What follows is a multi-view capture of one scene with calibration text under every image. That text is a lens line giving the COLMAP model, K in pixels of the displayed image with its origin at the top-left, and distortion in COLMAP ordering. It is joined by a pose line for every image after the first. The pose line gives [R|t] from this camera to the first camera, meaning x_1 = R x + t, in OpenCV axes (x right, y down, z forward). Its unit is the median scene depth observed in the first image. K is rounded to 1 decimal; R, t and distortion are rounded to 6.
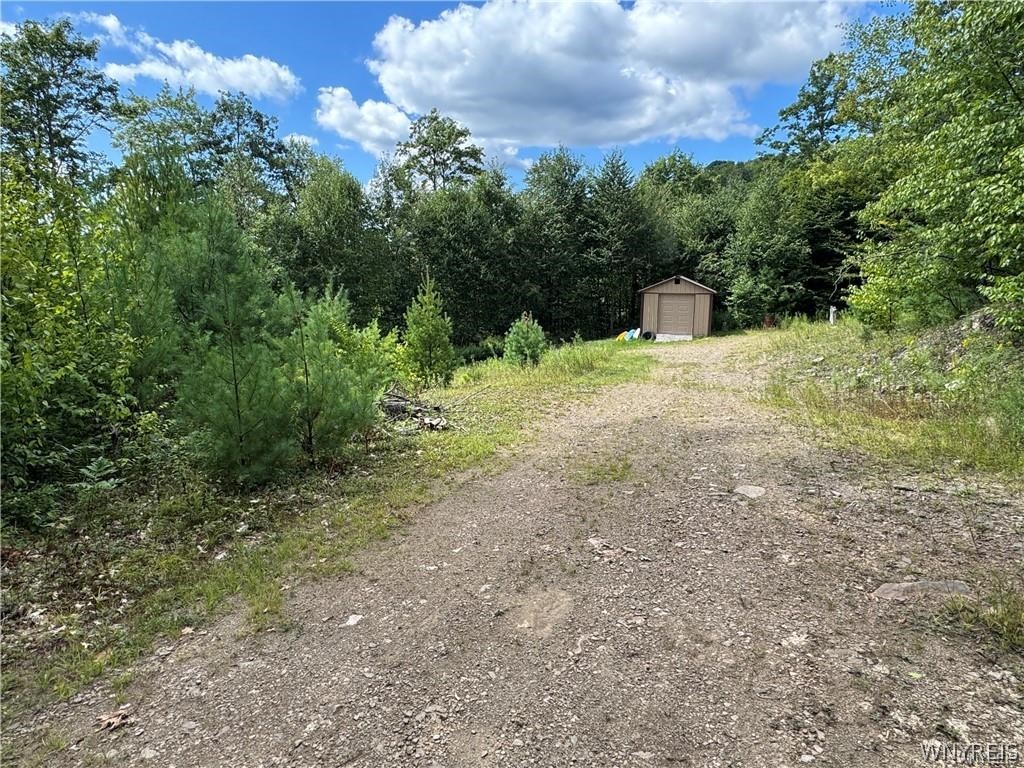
lens RADIAL K [[619.7, 0, 510.8], [0, 619.7, 379.2], [0, 0, 1]] dist [-0.000739, -0.000954]
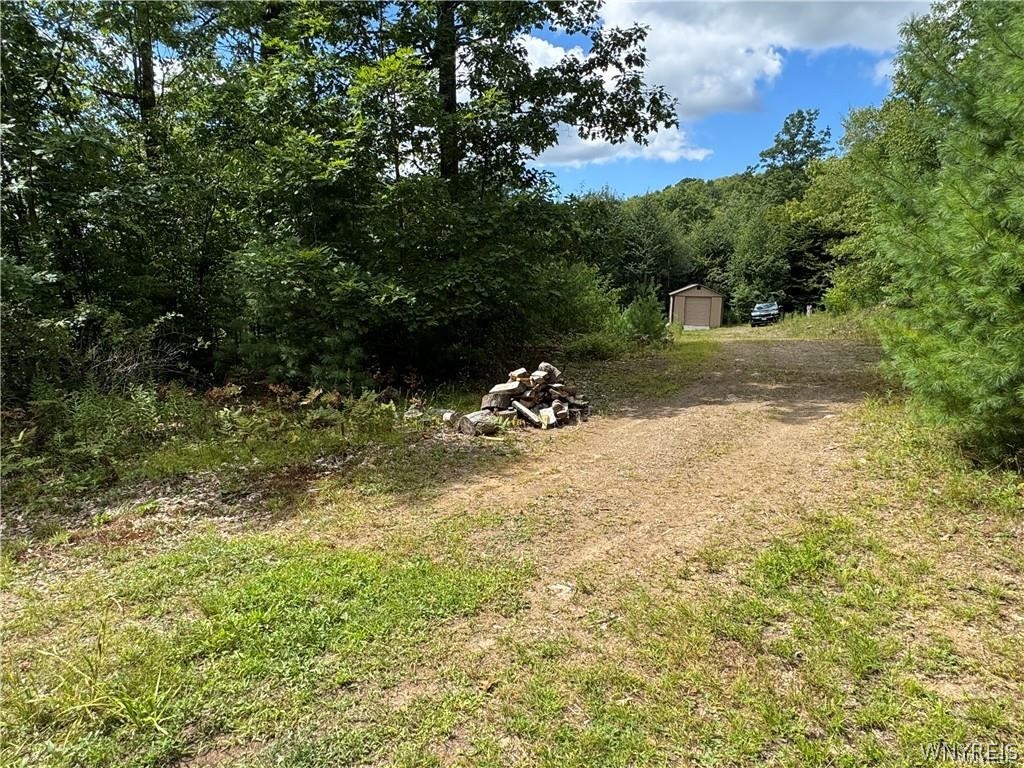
lens RADIAL K [[619.7, 0, 510.8], [0, 619.7, 379.2], [0, 0, 1]] dist [-0.000739, -0.000954]
pose [[0.998537, 0.007983, 0.053472, -0.202796], [-0.007284, 0.999885, -0.013268, 0.062500], [-0.053572, 0.012859, 0.998481, -0.330452]]
